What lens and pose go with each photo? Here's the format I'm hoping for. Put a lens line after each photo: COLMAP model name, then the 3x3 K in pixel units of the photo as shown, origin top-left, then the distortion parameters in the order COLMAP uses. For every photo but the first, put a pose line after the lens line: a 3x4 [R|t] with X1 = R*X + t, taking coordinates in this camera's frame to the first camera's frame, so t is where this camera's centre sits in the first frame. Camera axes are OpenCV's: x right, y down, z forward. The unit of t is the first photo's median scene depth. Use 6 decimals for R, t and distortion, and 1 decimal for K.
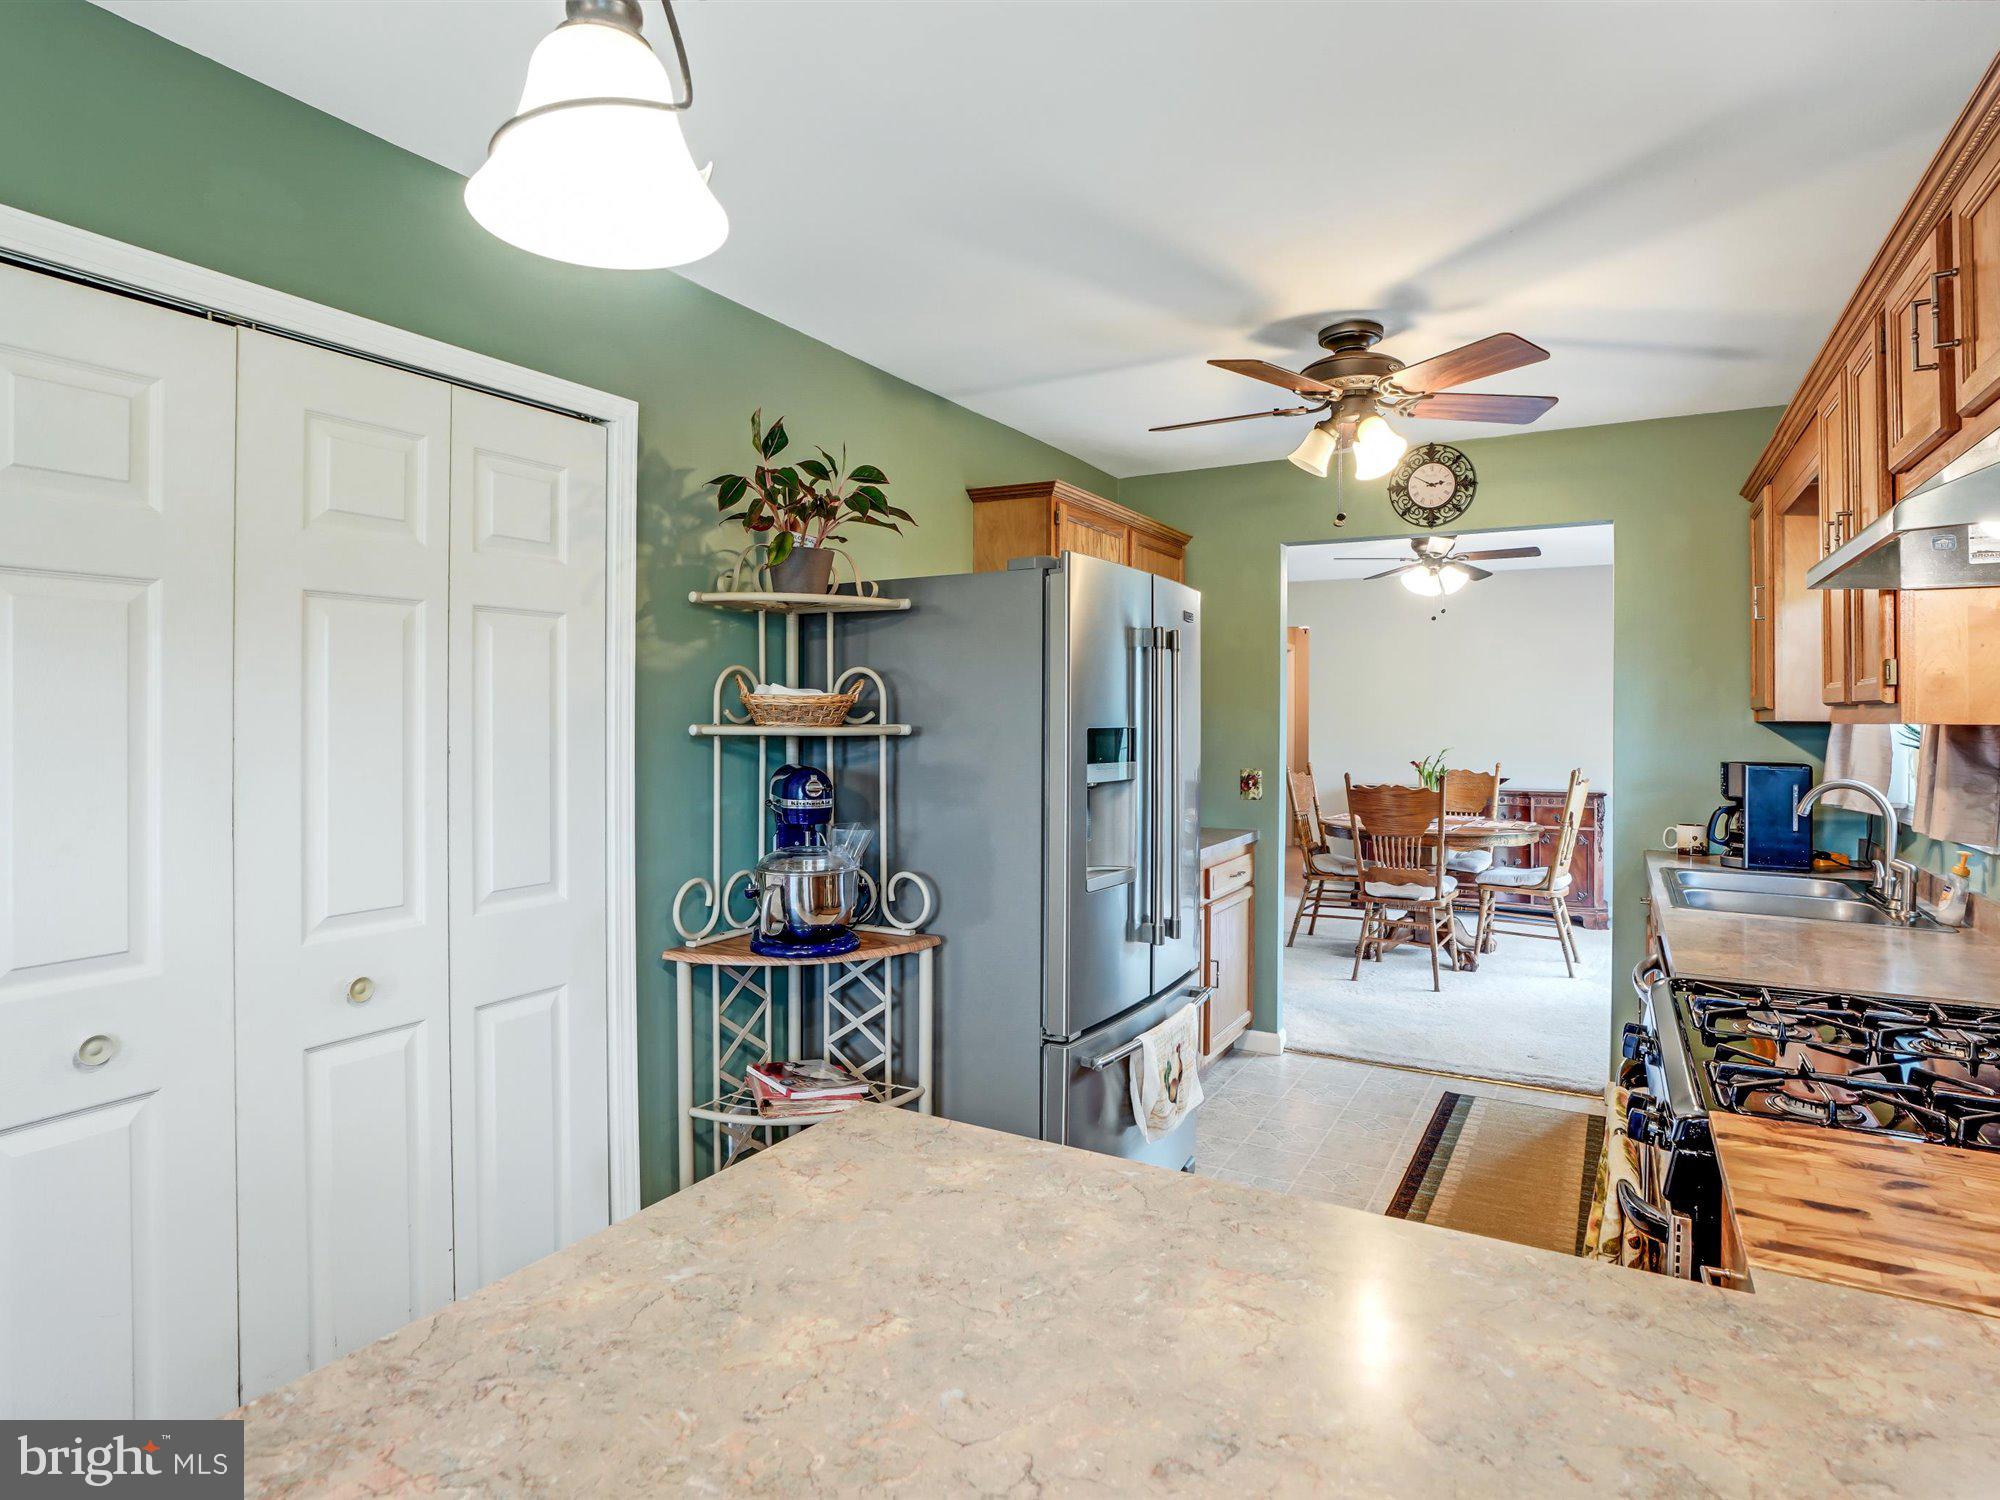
lens RADIAL K [[1093.0, 0, 1074.1], [0, 1093.0, 721.9], [0, 0, 1]] dist [-0.027768, 0.001555]
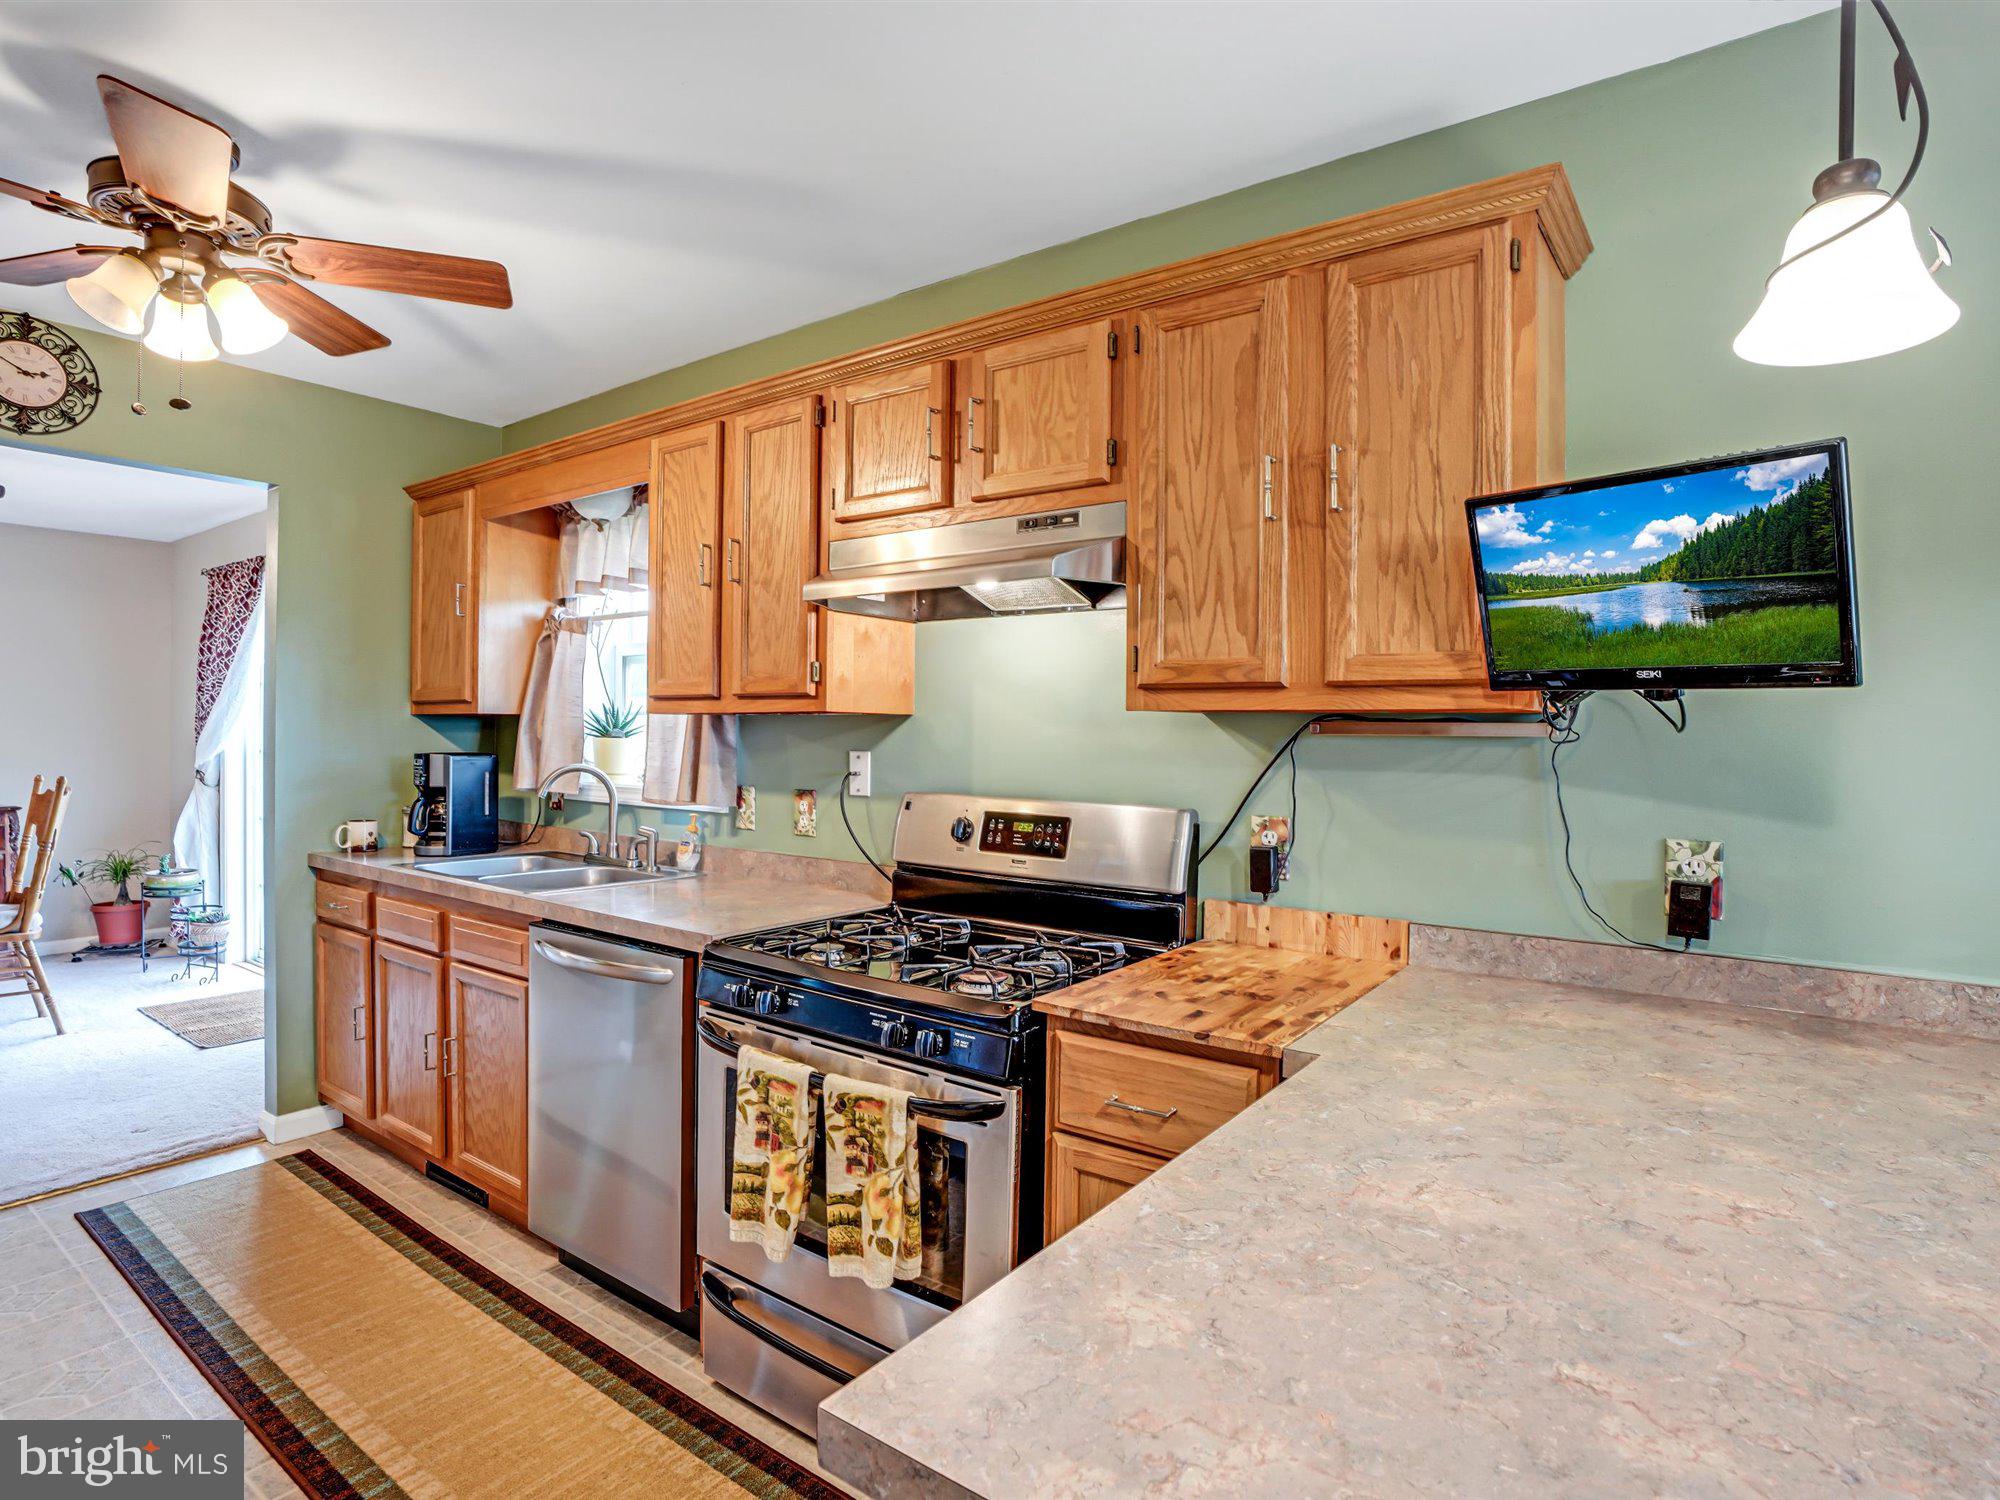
lens RADIAL K [[1027.0, 0, 1000.0], [0, 1027.0, 750.0], [0, 0, 1]] dist [-0.072835, 0.028003]
pose [[0.153619, -0.017423, 0.987977, -0.298281], [-0.004144, 0.999824, 0.018276, 0.017756], [-0.988121, -0.006901, 0.153520, 0.402725]]
